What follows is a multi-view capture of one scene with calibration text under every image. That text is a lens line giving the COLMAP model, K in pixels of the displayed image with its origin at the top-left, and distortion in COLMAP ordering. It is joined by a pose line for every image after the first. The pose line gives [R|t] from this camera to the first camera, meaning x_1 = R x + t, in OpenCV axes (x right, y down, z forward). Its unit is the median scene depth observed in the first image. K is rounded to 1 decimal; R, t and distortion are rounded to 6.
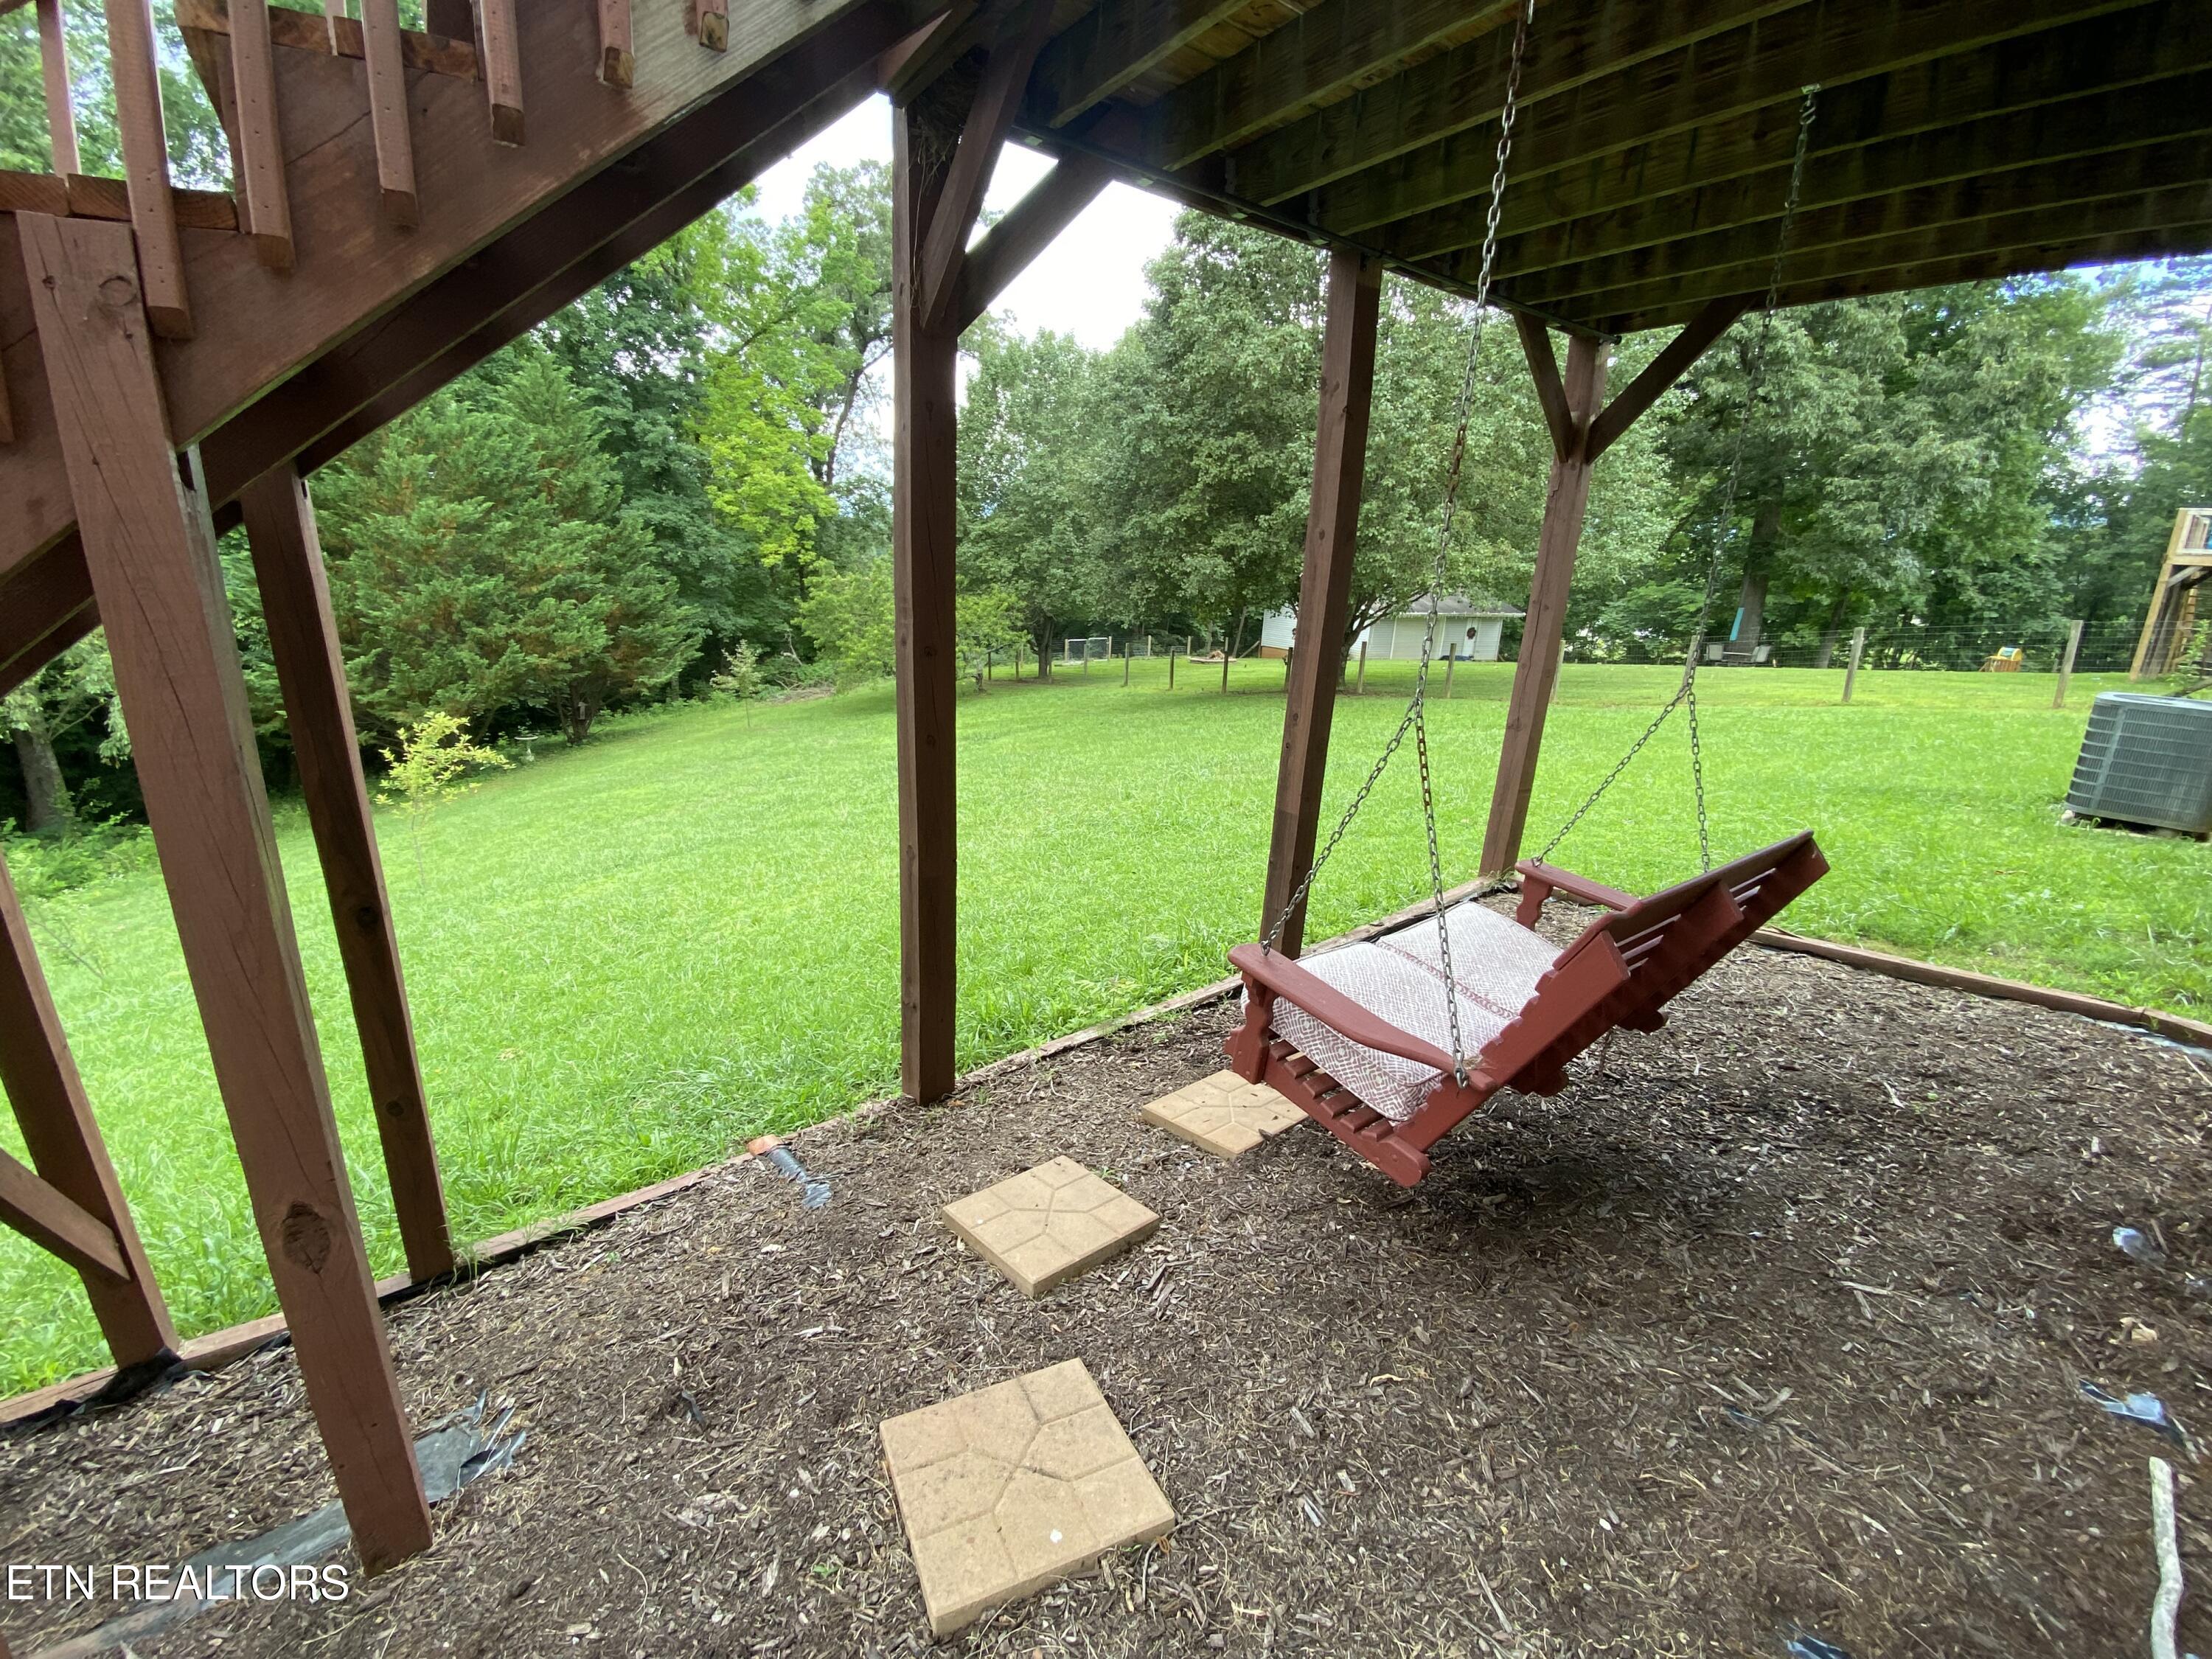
lens RADIAL K [[883.1, 0, 1106.0], [0, 883.1, 829.5], [0, 0, 1]] dist [0.024989, -0.021324]
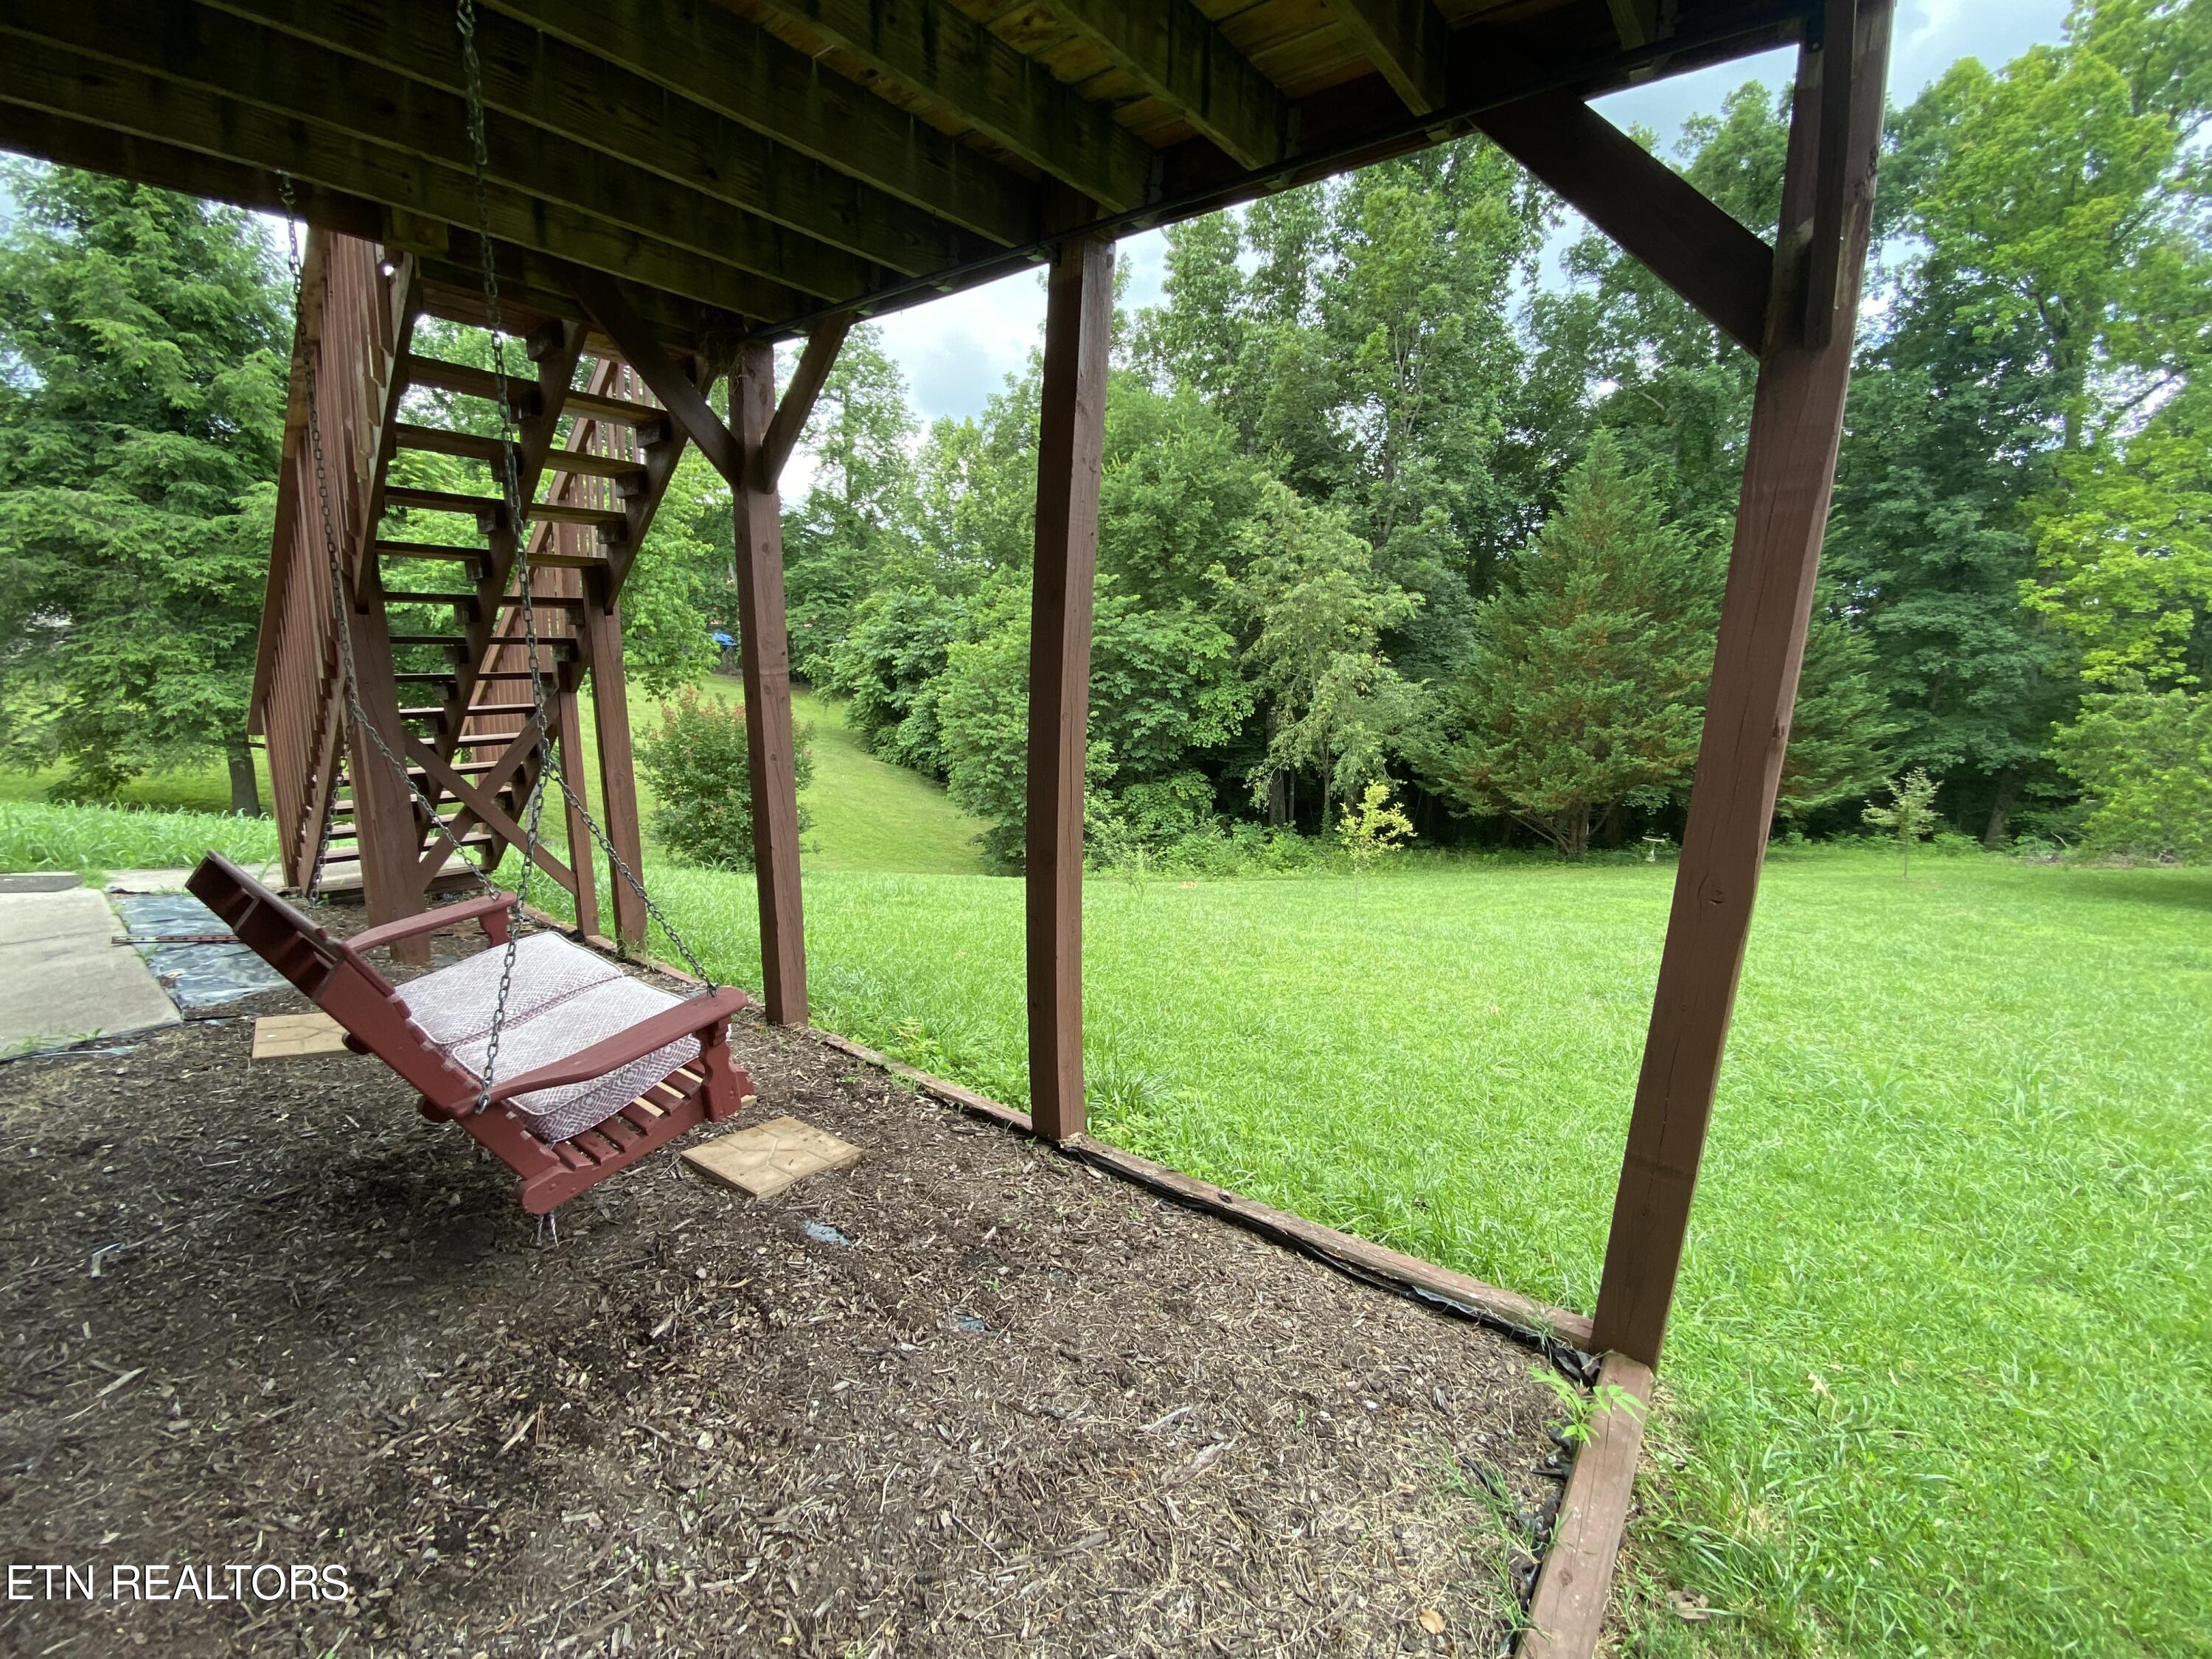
lens RADIAL K [[883.1, 0, 1106.0], [0, 883.1, 829.5], [0, 0, 1]] dist [0.024989, -0.021324]
pose [[0.287284, 0.175789, -0.941576, 0.096841], [-0.286176, 0.953868, 0.090769, -0.020401], [0.914096, 0.243380, 0.324337, 0.077511]]
